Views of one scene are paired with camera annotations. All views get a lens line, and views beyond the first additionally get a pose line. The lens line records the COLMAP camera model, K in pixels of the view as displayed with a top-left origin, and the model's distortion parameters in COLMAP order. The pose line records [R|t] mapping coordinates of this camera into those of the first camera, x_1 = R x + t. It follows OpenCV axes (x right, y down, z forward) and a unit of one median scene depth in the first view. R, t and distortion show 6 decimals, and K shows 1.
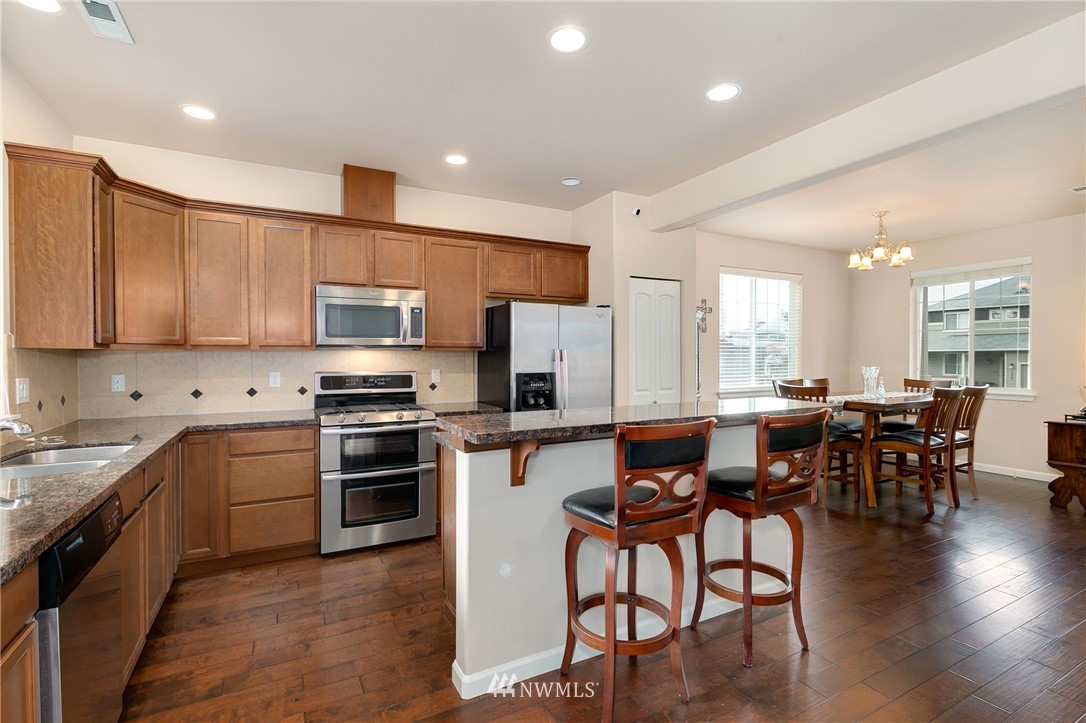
lens RADIAL K [[500.2, 0, 542.3], [0, 500.2, 362.7], [0, 0, 1]] dist [0.009512, 0.000346]
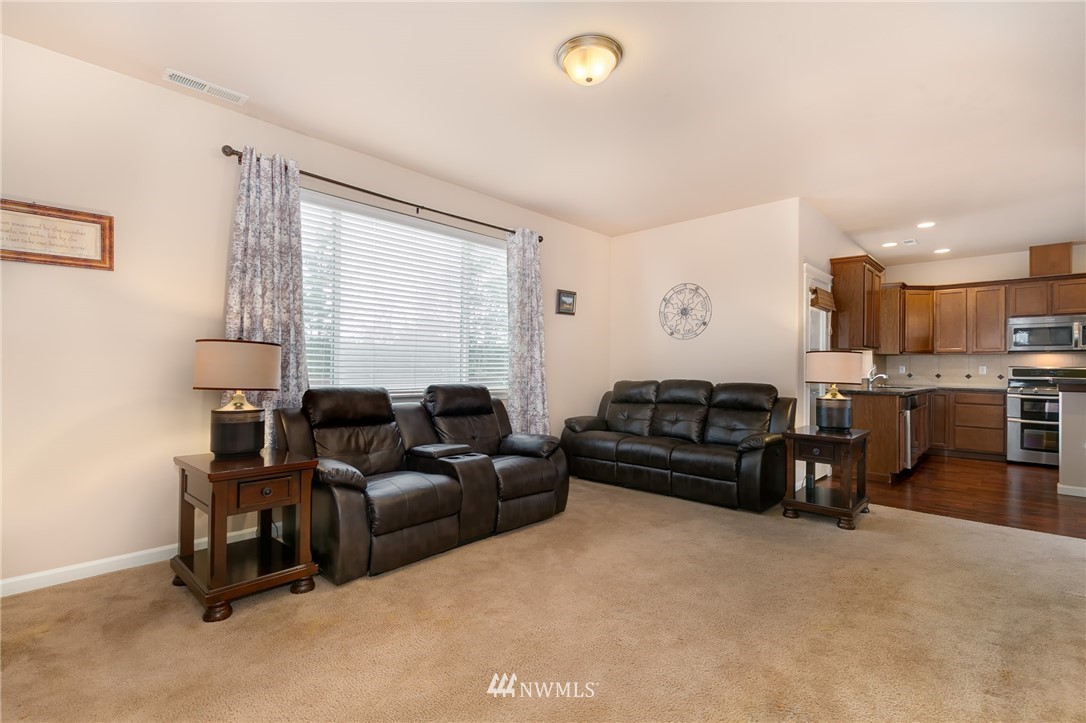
lens RADIAL K [[500.2, 0, 542.0], [0, 500.2, 364.6], [0, 0, 1]] dist [0.009512, 0.000346]
pose [[0.313608, -0.000133, -0.949552, 0.788449], [-0.021633, 0.999739, -0.007284, 0.066835], [0.949306, 0.022826, 0.313524, -1.229501]]
